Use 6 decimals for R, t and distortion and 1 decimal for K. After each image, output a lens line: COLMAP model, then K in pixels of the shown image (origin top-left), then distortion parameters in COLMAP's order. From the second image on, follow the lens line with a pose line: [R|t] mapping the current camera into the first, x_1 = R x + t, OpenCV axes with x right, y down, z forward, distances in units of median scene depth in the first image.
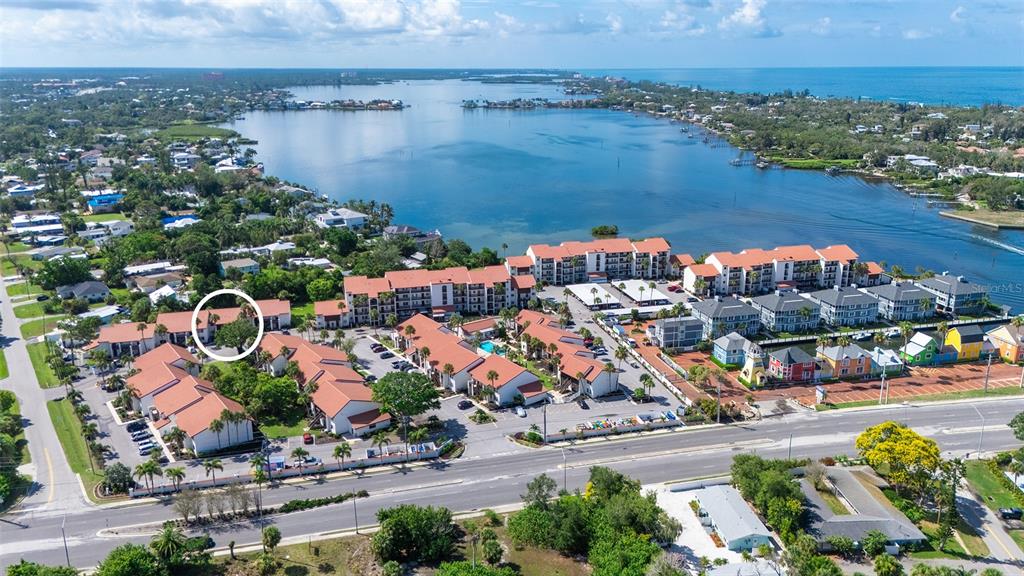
lens RADIAL K [[750.3, 0, 515.8], [0, 750.3, 297.0], [0, 0, 1]] dist [0.063676, -0.060391]
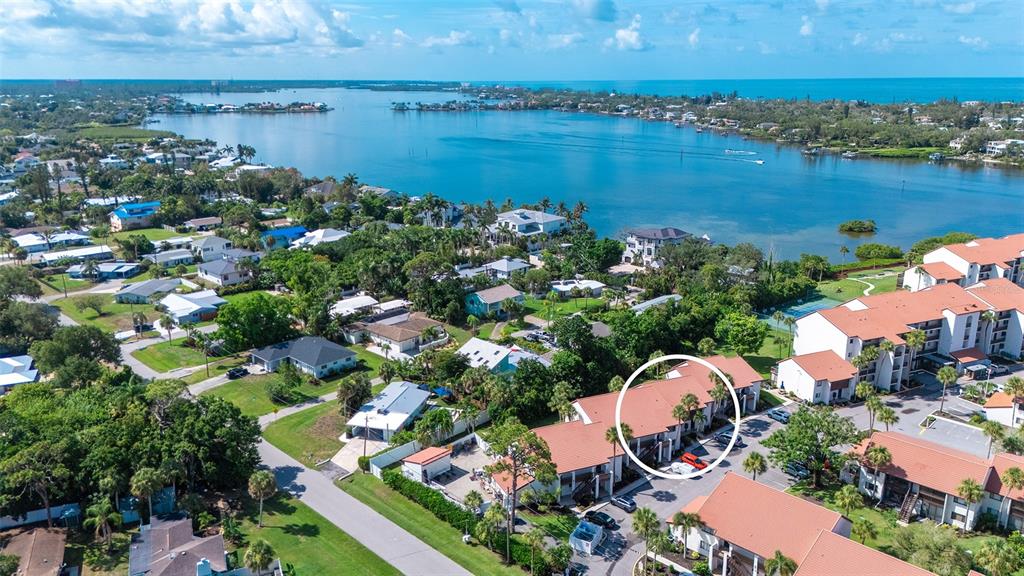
lens RADIAL K [[750.3, 0, 512.9], [0, 750.3, 282.3], [0, 0, 1]] dist [0.063676, -0.060391]
pose [[0.985845, -0.043493, 0.161919, -0.390911], [0.048794, 0.998390, -0.028906, -0.029990], [-0.160401, 0.036397, 0.986381, 0.323924]]
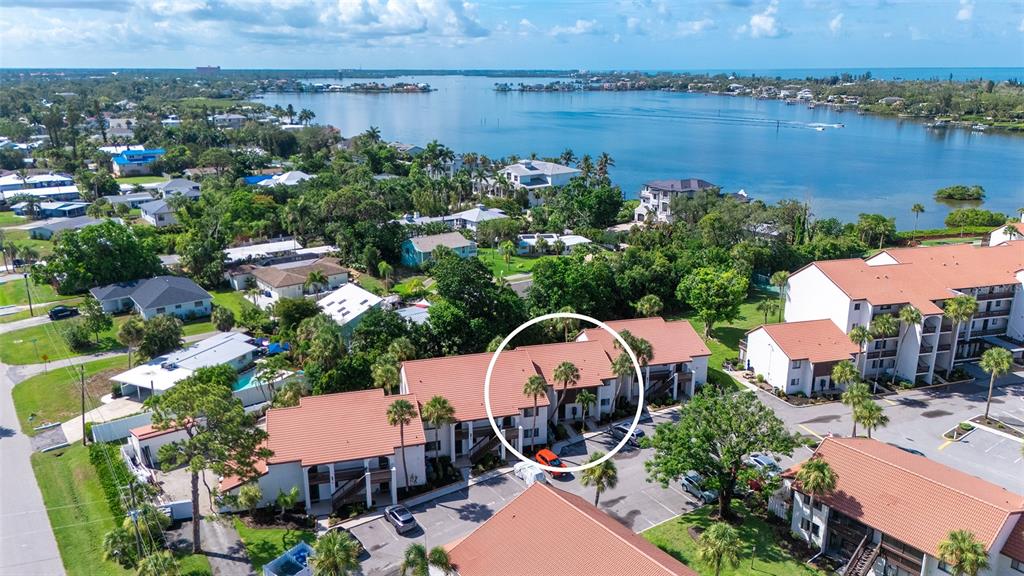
lens RADIAL K [[750.3, 0, 514.2], [0, 750.3, 292.1], [0, 0, 1]] dist [0.063676, -0.060391]
pose [[0.999915, -0.002481, 0.012830, -0.277511], [0.002584, 0.999965, -0.007973, -0.005214], [-0.012809, 0.008006, 0.999886, 0.421778]]
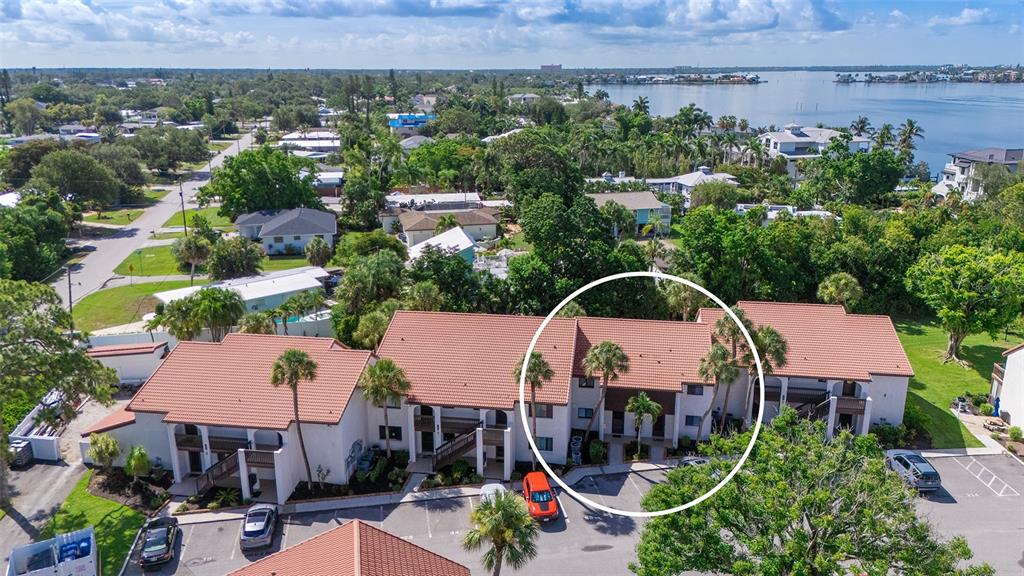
lens RADIAL K [[750.3, 0, 511.8], [0, 750.3, 304.3], [0, 0, 1]] dist [0.063676, -0.060391]
pose [[0.915801, 0.119457, -0.383455, -0.222292], [-0.116140, 0.992721, 0.031883, 0.004938], [0.384473, 0.015337, 0.923009, 0.512640]]
